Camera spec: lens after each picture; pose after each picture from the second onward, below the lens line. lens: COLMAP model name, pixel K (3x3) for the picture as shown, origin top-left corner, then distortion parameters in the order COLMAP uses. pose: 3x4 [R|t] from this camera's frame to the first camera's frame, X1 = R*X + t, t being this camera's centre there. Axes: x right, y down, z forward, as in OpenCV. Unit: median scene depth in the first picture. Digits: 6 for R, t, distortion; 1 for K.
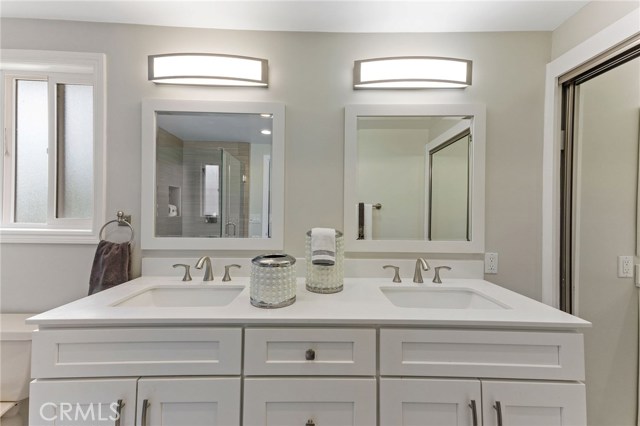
lens RADIAL K [[258.7, 0, 320.0], [0, 258.7, 213.0], [0, 0, 1]] dist [0.035846, 0.000073]
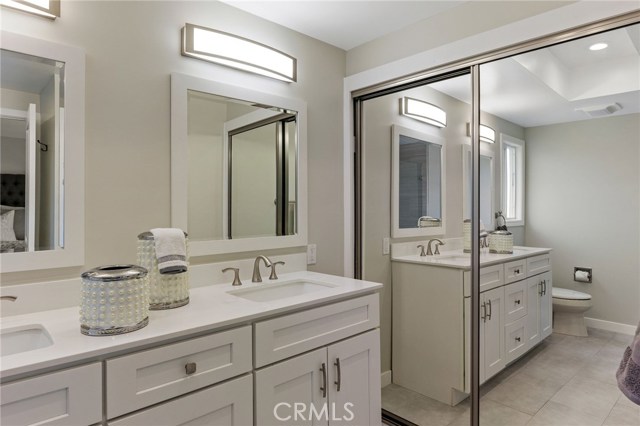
lens RADIAL K [[385.7, 0, 320.0], [0, 385.7, 213.0], [0, 0, 1]] dist [-0.001571, -0.000644]
pose [[0.739087, -0.024100, 0.673179, -0.381989], [0.015311, 0.999703, 0.018980, -0.003517], [-0.673436, -0.003721, 0.739236, -0.173111]]
